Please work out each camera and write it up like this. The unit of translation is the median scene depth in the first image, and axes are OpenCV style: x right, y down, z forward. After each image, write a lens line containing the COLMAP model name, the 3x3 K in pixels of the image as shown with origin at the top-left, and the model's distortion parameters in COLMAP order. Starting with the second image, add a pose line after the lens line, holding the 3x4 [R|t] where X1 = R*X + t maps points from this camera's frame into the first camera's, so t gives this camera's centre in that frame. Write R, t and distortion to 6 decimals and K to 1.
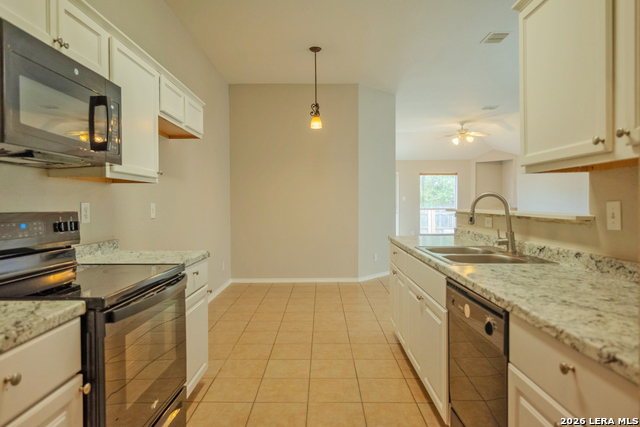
lens RADIAL K [[393.2, 0, 319.7], [0, 393.2, 209.2], [0, 0, 1]] dist [-0.000332, 0.000140]
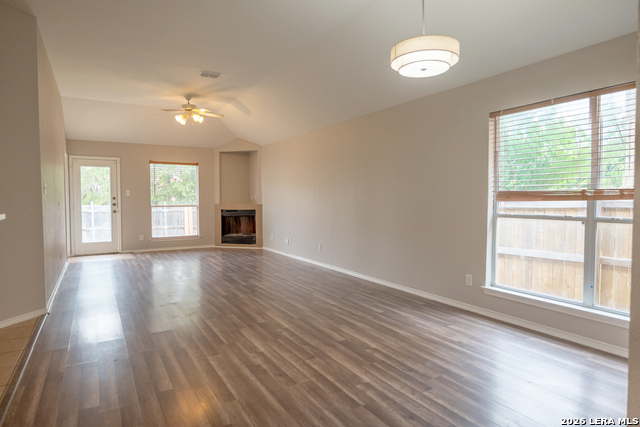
lens RADIAL K [[393.2, 0, 319.0], [0, 393.2, 213.8], [0, 0, 1]] dist [-0.000332, 0.000140]
pose [[0.857266, -0.017367, 0.514581, 0.142477], [0.005613, 0.999687, 0.024387, -0.003323], [-0.514843, -0.018017, 0.857095, 0.152774]]
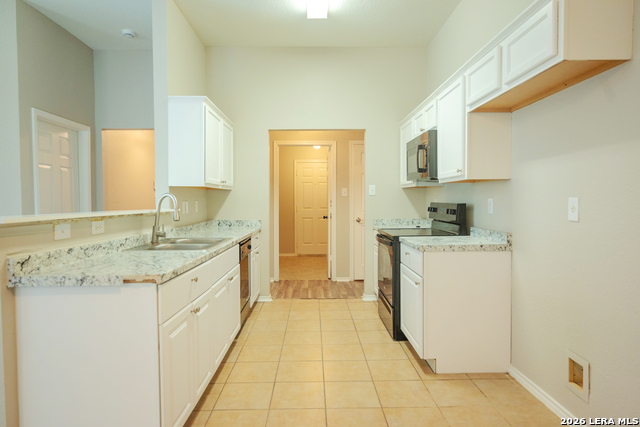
lens RADIAL K [[393.2, 0, 320.3], [0, 393.2, 211.6], [0, 0, 1]] dist [-0.000332, 0.000140]
pose [[-0.999659, 0.004594, -0.025714, 0.007944], [0.003653, 0.999326, 0.036524, -0.026261], [0.025864, 0.036418, -0.999002, 2.140616]]
